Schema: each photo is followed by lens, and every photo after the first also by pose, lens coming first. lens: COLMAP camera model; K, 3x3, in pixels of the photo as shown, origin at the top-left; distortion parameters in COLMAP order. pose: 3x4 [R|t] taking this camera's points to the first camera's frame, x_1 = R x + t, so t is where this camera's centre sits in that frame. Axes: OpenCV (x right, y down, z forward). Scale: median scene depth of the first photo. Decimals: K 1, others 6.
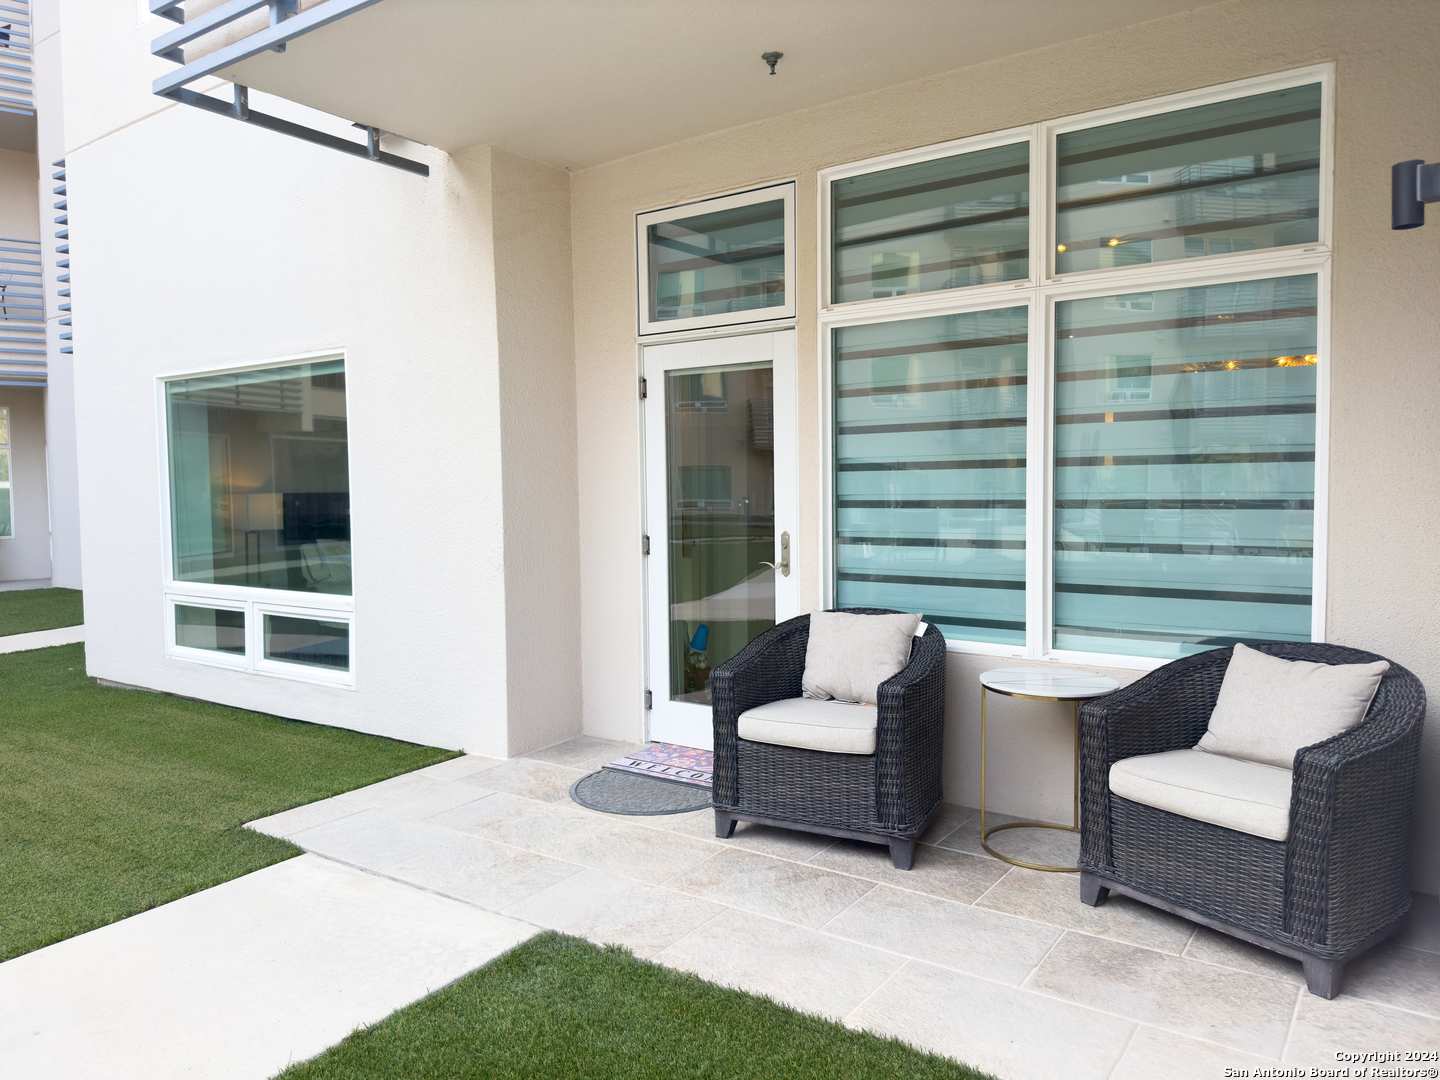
lens RADIAL K [[1010.7, 0, 720.6], [0, 1010.7, 537.7], [0, 0, 1]] dist [0.026143, -0.012192]
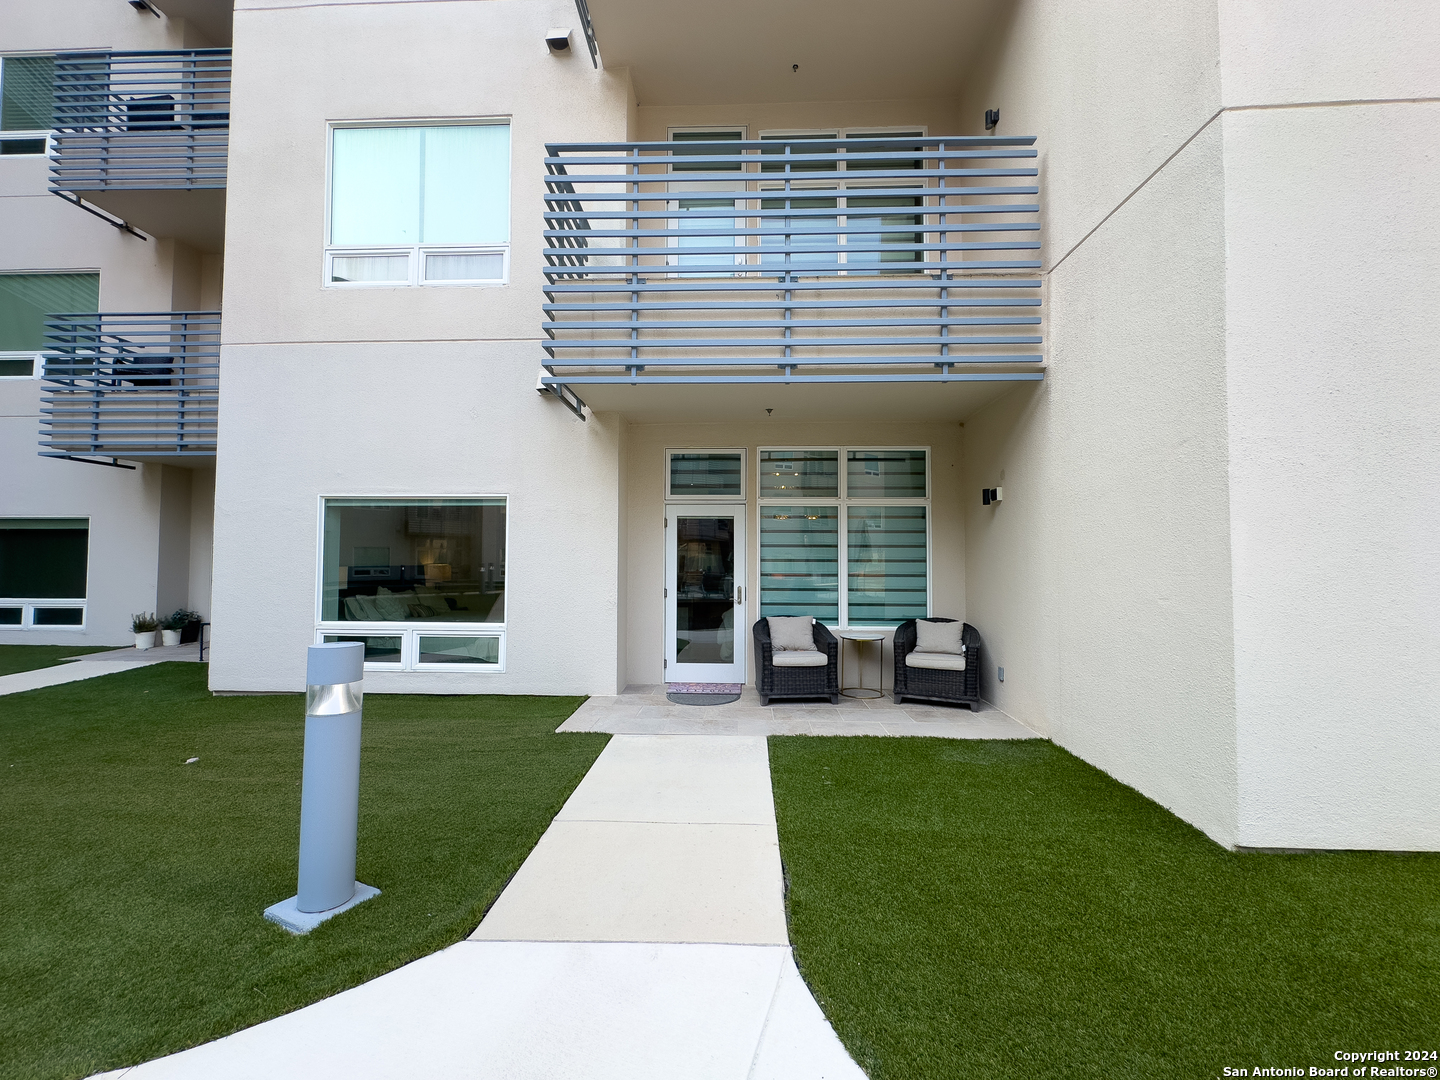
lens RADIAL K [[574.5, 0, 723.2], [0, 574.5, 541.1], [0, 0, 1]] dist [-0.004142, 0.000038]
pose [[0.849165, 0.030725, 0.527233, -0.774021], [0.014288, 0.996604, -0.081091, -0.002455], [-0.527934, 0.076393, 0.845843, -0.183313]]
